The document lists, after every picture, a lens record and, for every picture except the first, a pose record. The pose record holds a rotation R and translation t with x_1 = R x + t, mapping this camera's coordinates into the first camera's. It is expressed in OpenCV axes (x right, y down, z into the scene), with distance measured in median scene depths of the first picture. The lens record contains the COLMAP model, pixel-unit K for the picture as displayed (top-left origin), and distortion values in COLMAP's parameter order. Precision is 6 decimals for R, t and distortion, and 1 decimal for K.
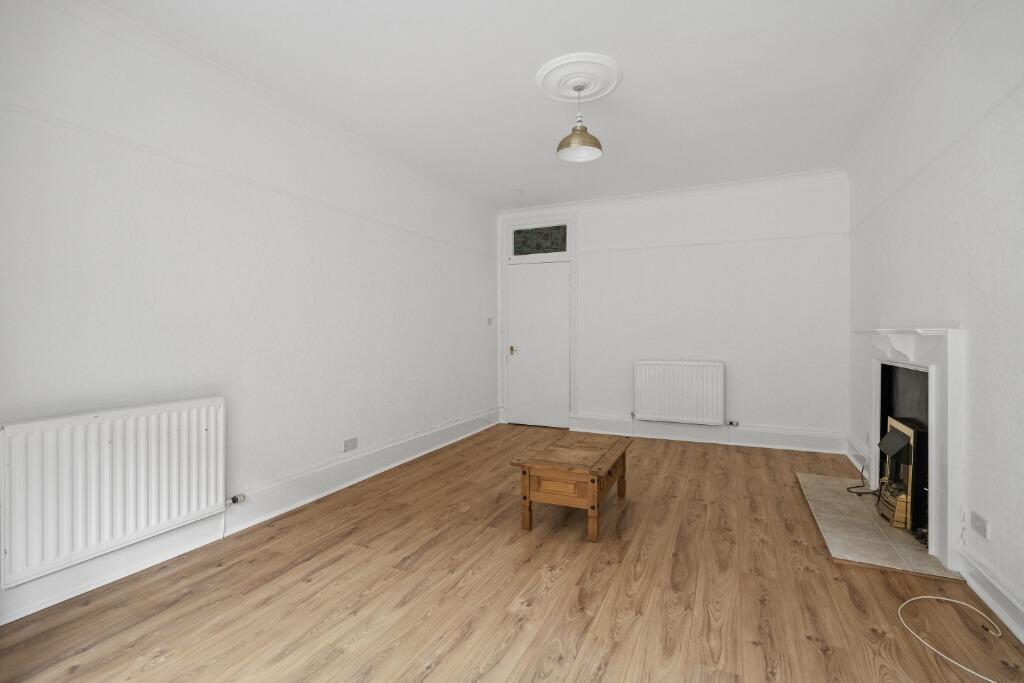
lens RADIAL K [[466.4, 0, 512.3], [0, 466.4, 334.3], [0, 0, 1]] dist [-0.000745, 0.000373]
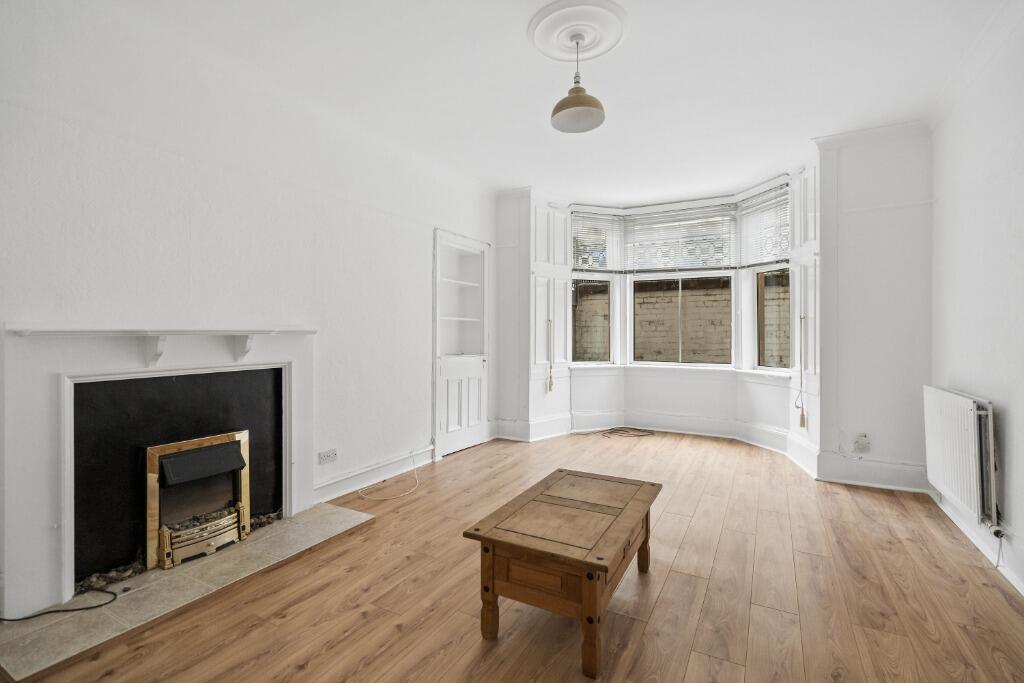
lens RADIAL K [[466.4, 0, 514.9], [0, 466.4, 336.2], [0, 0, 1]] dist [-0.000745, 0.000373]
pose [[-0.998083, 0.003680, 0.061782, 0.244463], [0.004439, 0.999916, 0.012162, -0.007425], [-0.061732, 0.012413, -0.998016, 2.178624]]
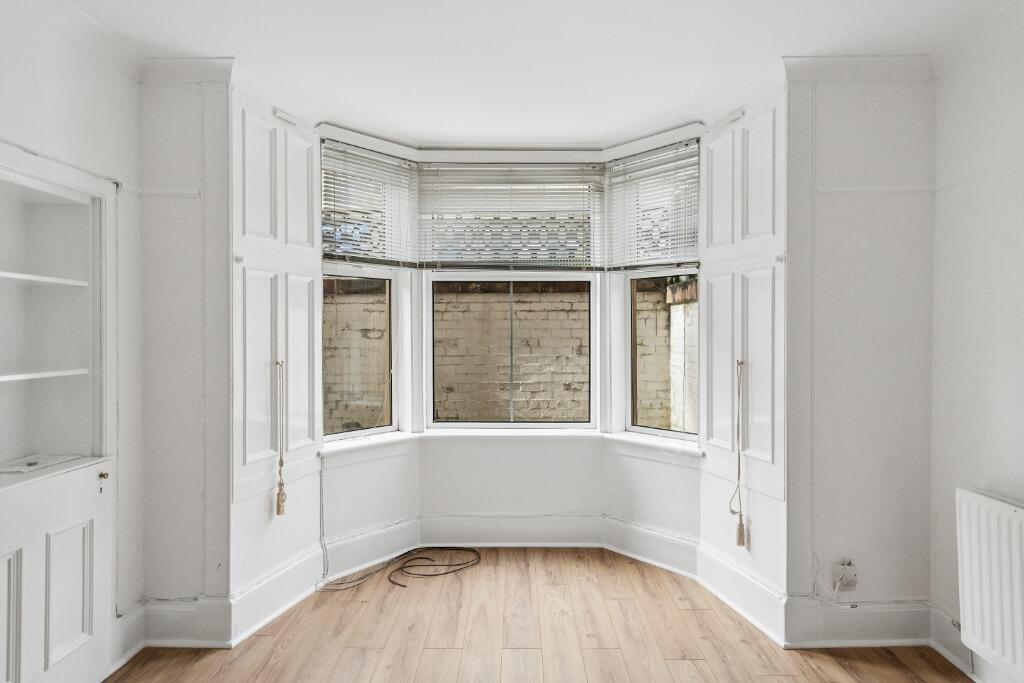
lens RADIAL K [[585.9, 0, 515.7], [0, 585.9, 333.1], [0, 0, 1]] dist [0.003432, 0.001994]
pose [[-0.905799, 0.009253, -0.423607, 0.285766], [0.004713, 0.999920, 0.011764, -0.127367], [0.423682, 0.008659, -0.905770, 1.386930]]
